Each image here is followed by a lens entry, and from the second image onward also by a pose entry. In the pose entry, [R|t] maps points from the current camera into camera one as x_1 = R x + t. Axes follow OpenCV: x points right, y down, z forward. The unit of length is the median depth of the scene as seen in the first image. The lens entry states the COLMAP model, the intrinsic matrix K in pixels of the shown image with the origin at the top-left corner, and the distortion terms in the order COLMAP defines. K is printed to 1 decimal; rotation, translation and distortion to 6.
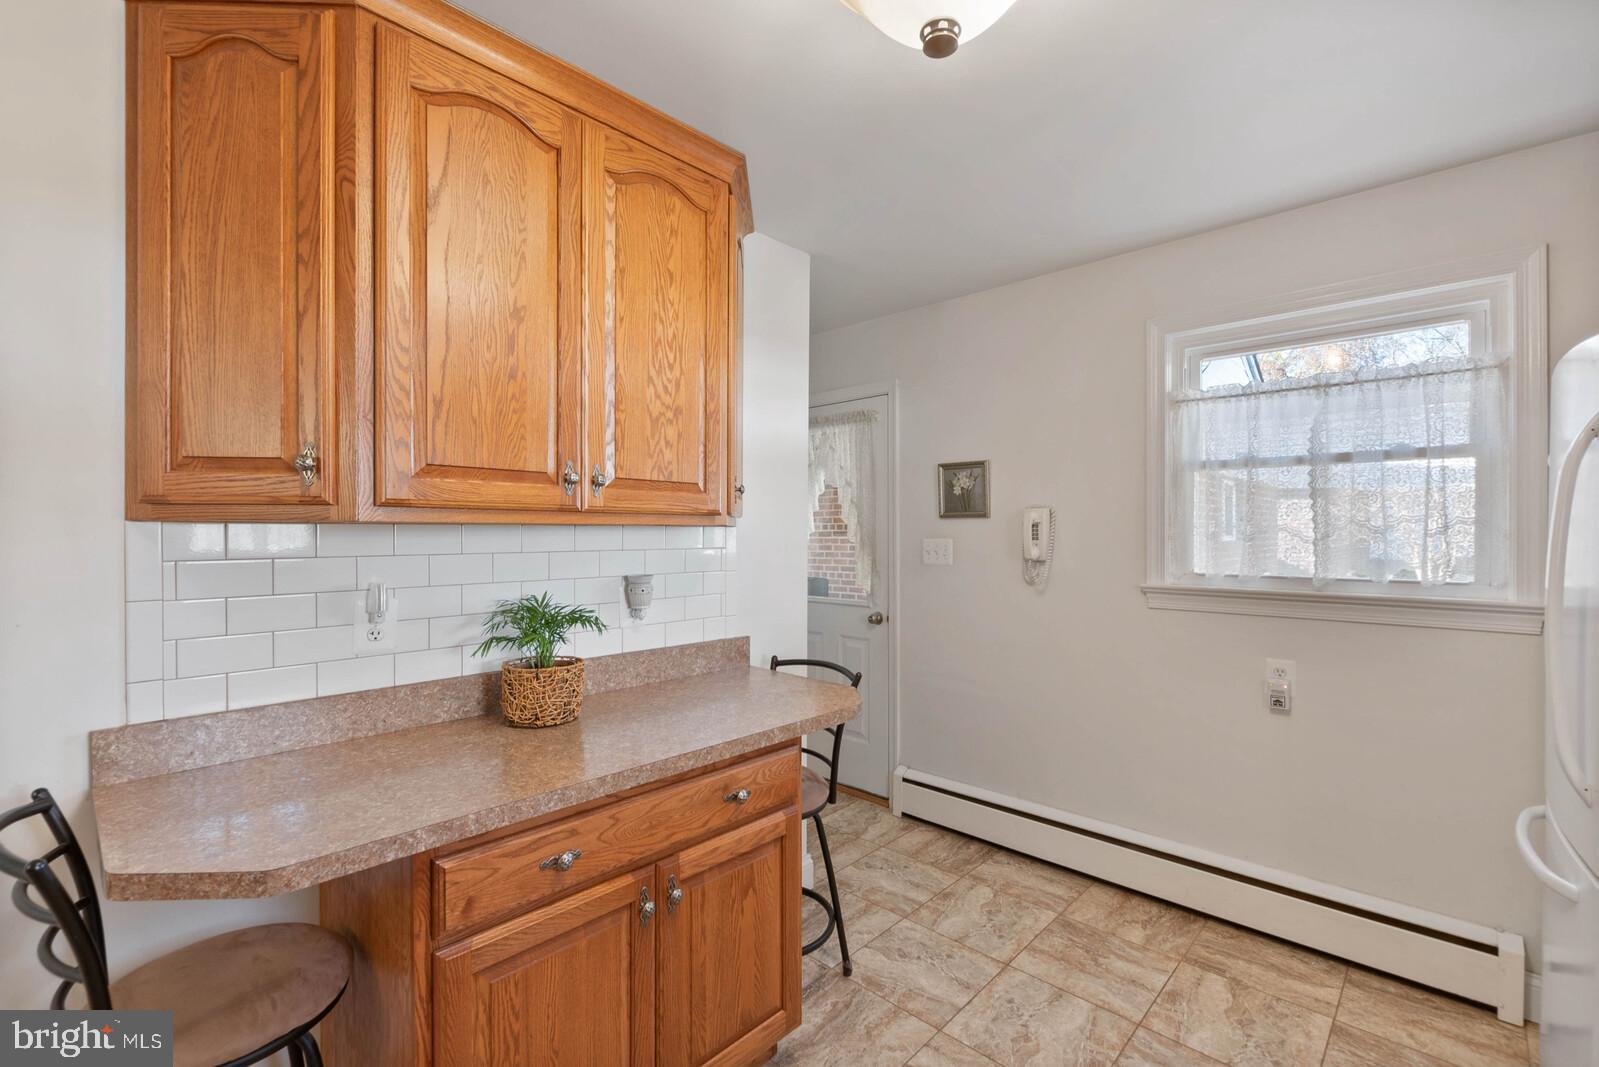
lens RADIAL K [[720.4, 0, 809.8], [0, 720.4, 538.2], [0, 0, 1]] dist [0.001013, -0.001725]
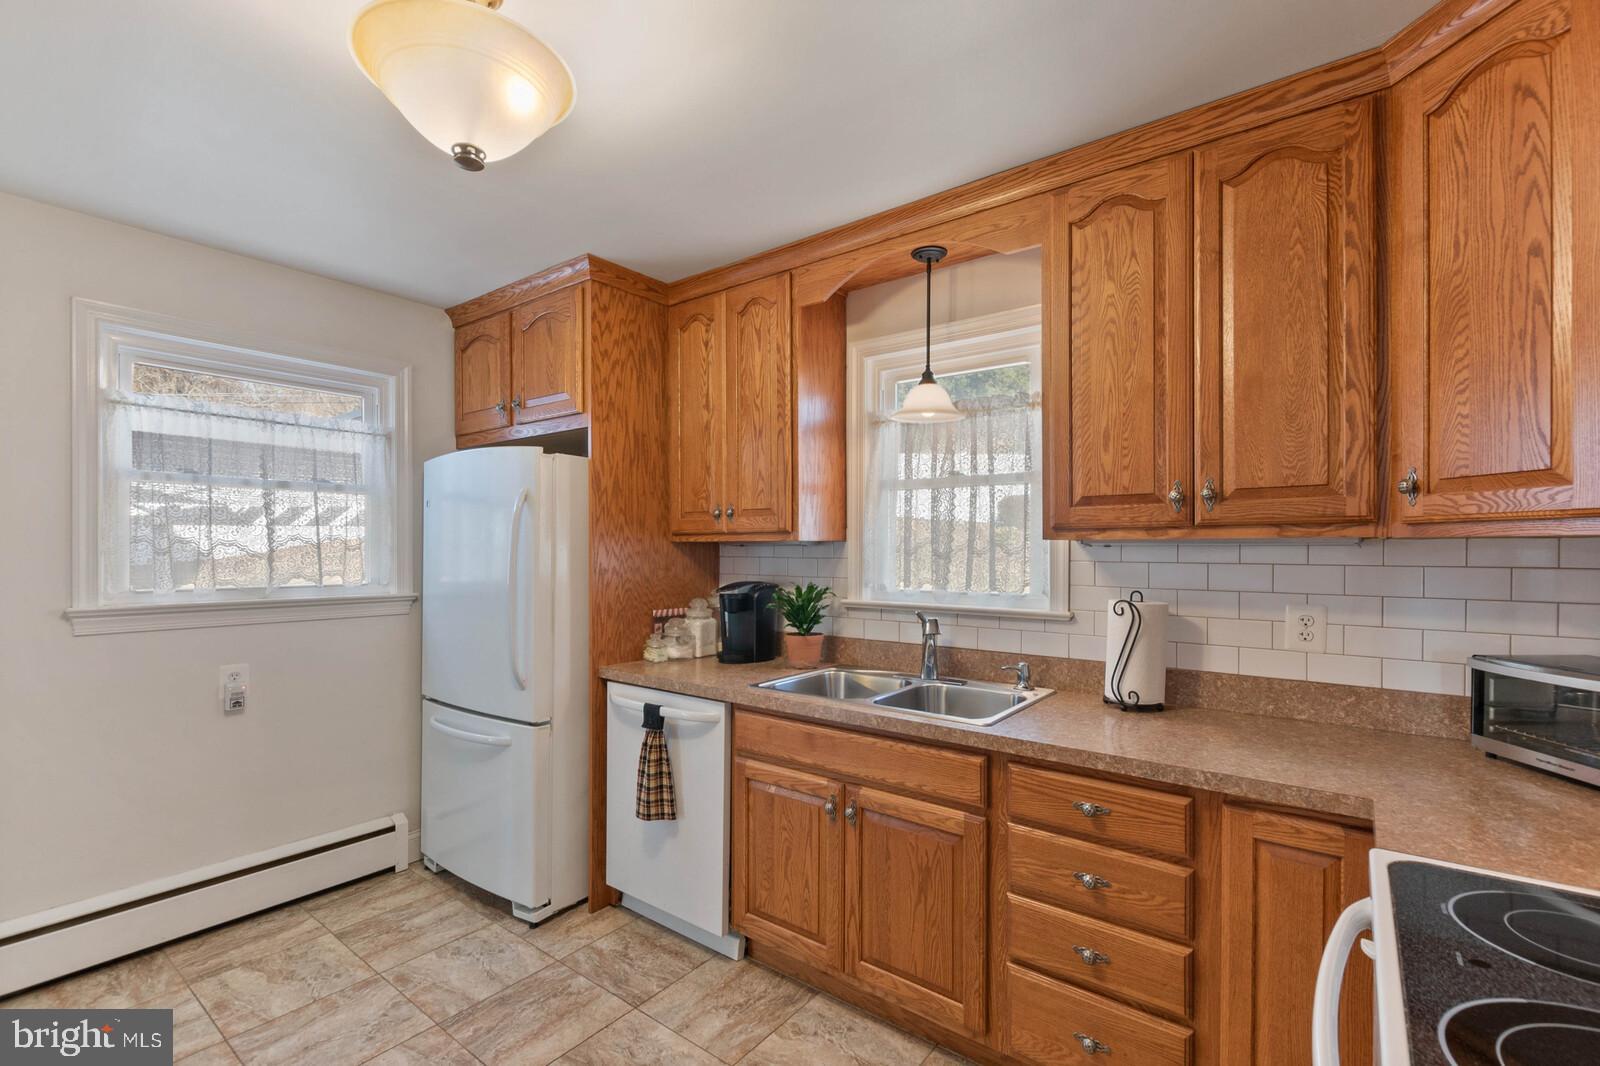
lens RADIAL K [[720.9, 0, 803.3], [0, 720.9, 550.1], [0, 0, 1]] dist [0.001013, -0.001725]
pose [[-0.094435, -0.003270, 0.995526, -0.631335], [0.008974, 0.999951, 0.004136, -0.000845], [-0.995491, 0.009324, -0.094401, 0.301175]]
